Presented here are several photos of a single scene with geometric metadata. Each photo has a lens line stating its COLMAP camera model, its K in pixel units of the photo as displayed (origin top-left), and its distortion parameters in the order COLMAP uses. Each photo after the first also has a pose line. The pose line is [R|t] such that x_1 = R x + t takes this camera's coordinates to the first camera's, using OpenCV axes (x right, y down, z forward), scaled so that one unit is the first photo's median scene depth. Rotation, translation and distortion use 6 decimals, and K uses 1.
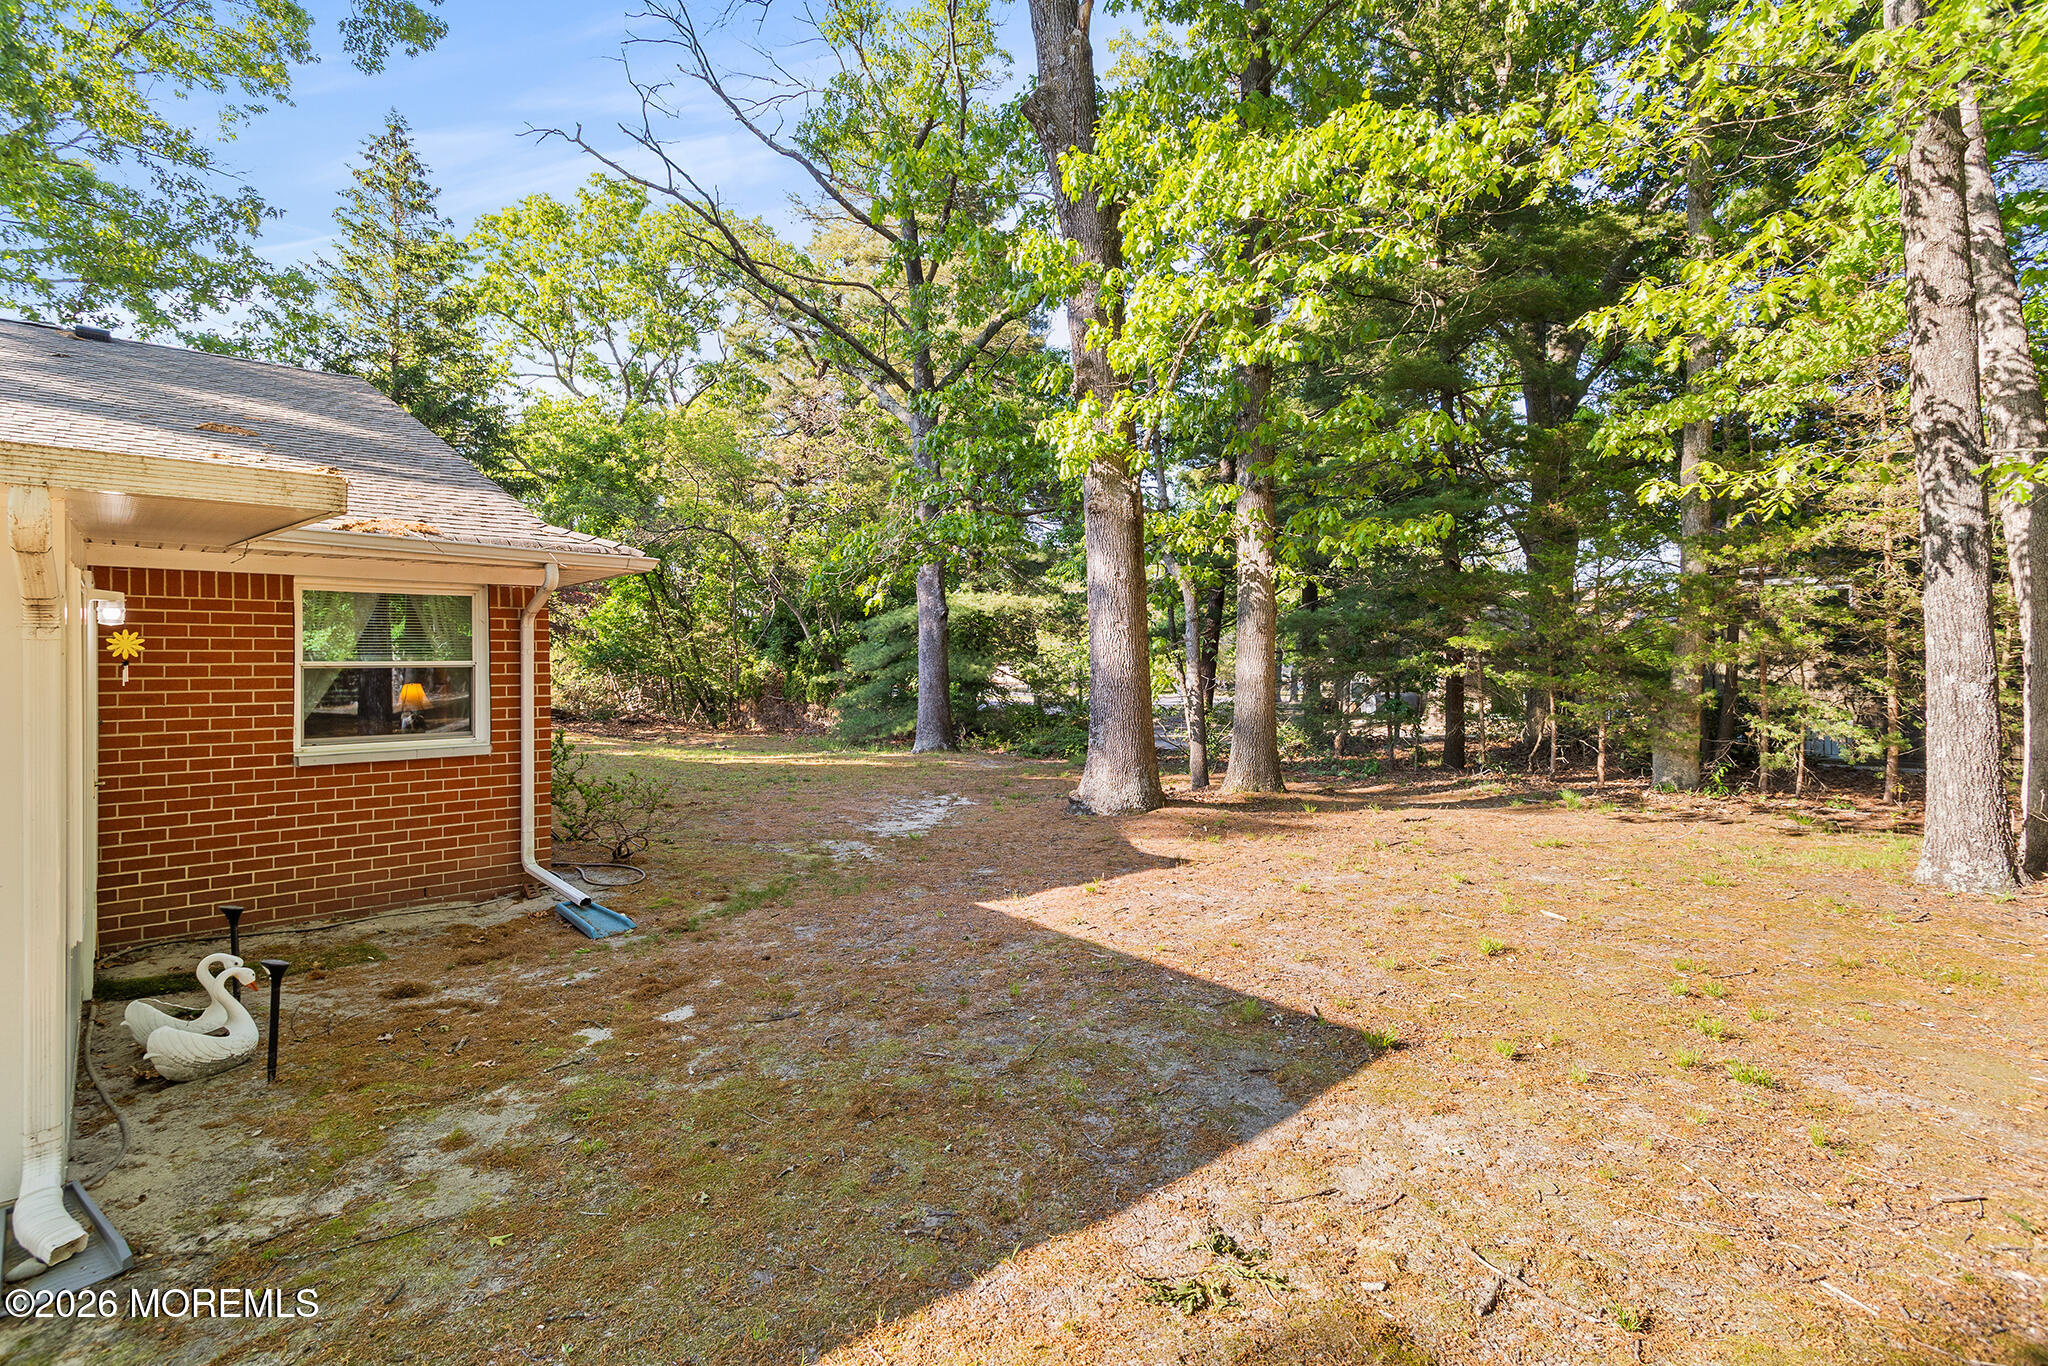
lens RADIAL K [[1005.6, 0, 1016.0], [0, 1005.6, 653.1], [0, 0, 1]] dist [0.004361, 0.000899]
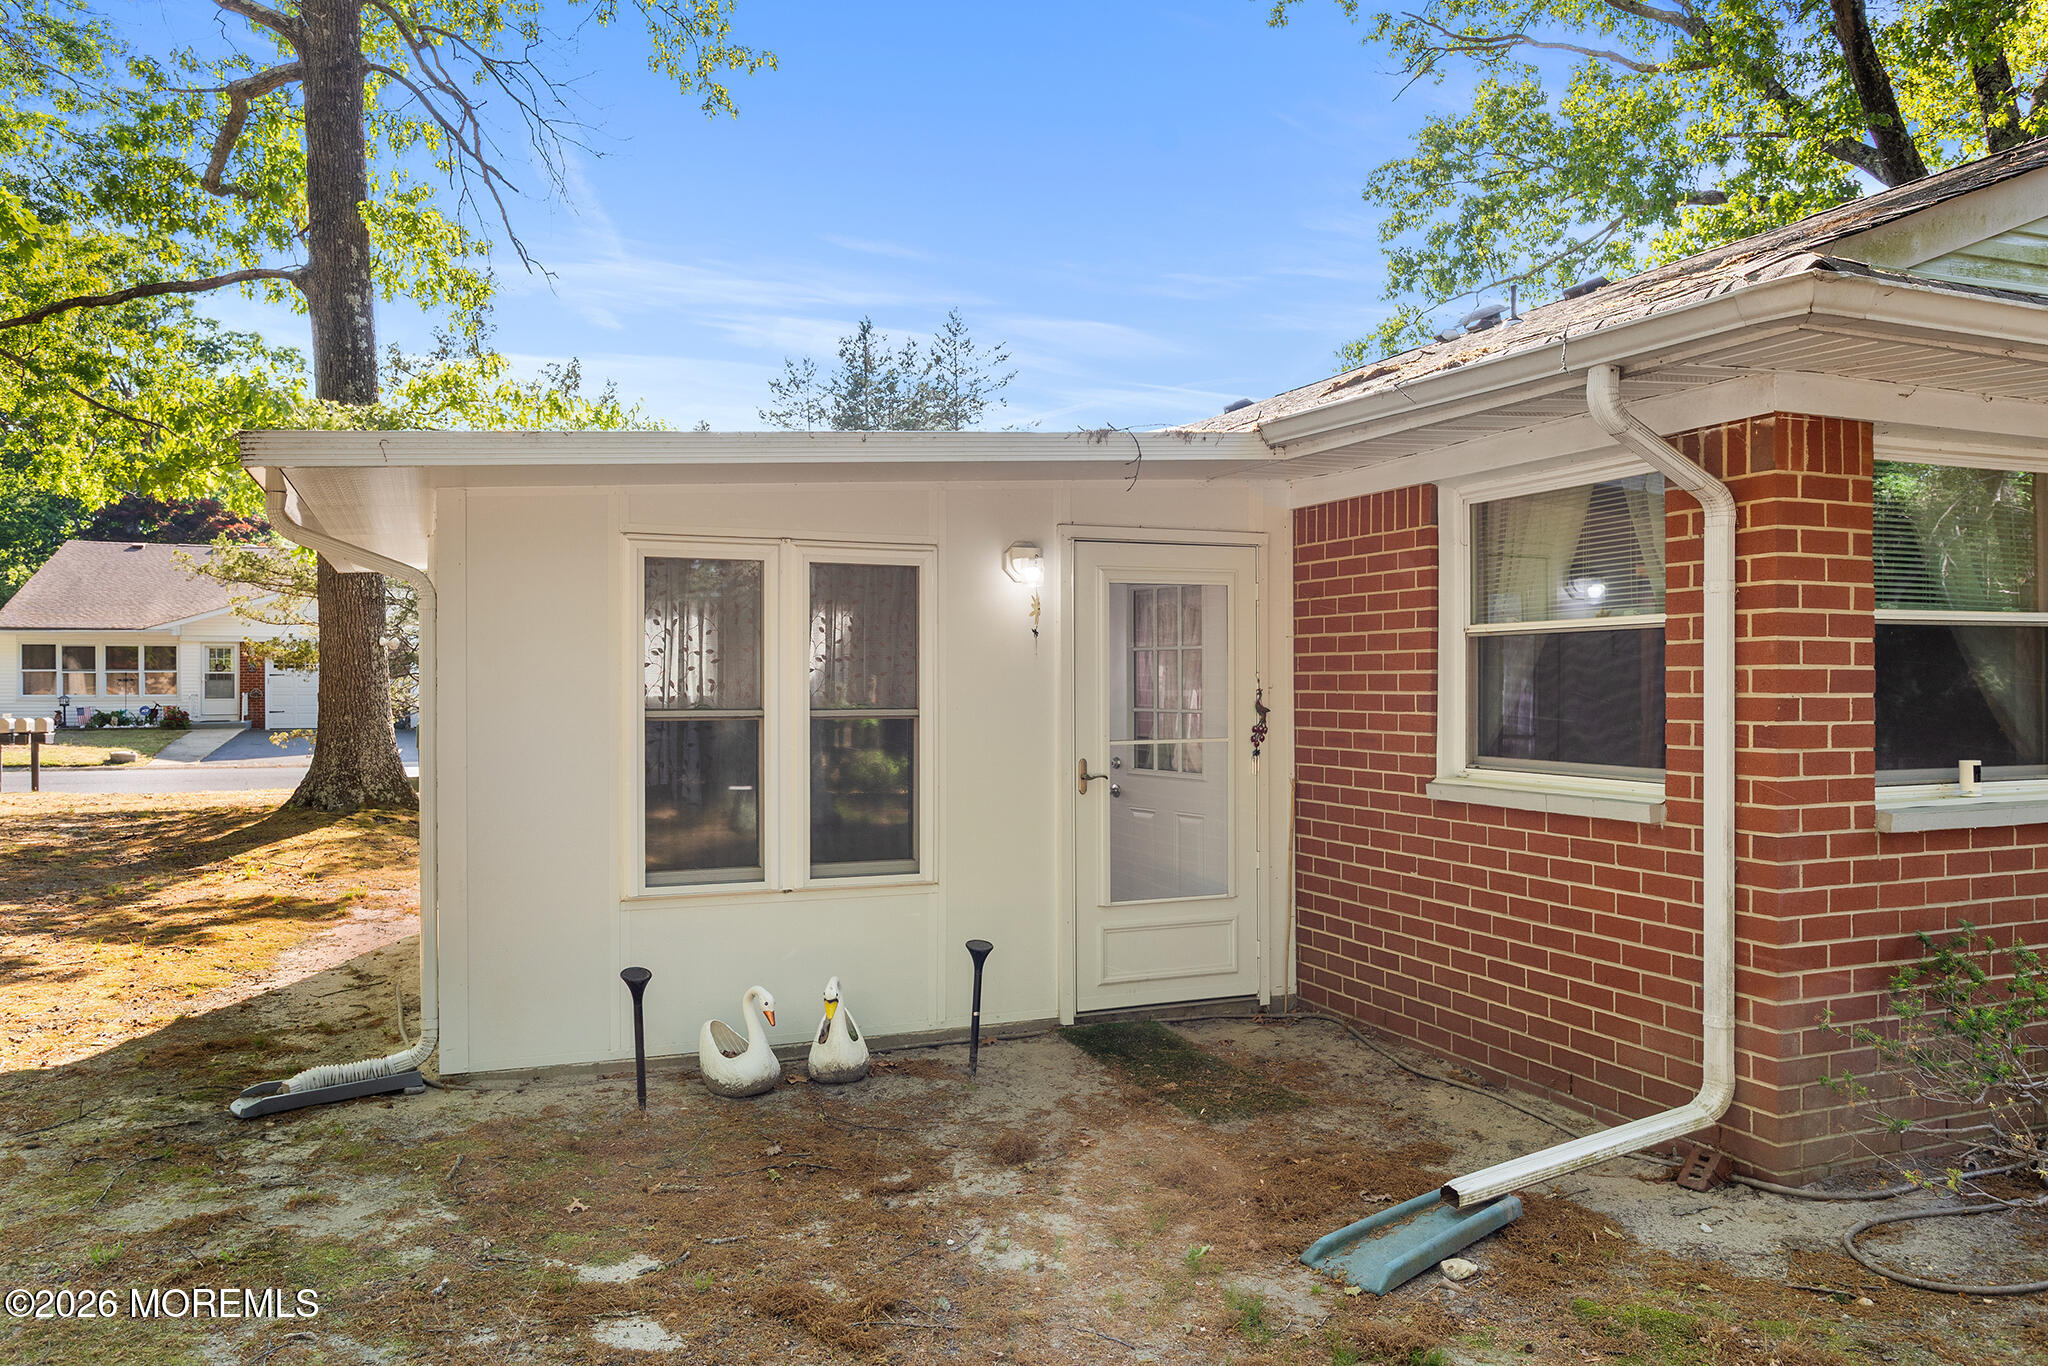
lens RADIAL K [[1435.0, 0, 1024.0], [0, 1435.0, 683.0], [0, 0, 1]] dist [-0.003642, -0.000089]
pose [[-0.348148, 0.008574, -0.937400, 0.240326], [0.013088, 0.999905, 0.004284, 0.047752], [0.937348, -0.010777, -0.348227, 1.424178]]
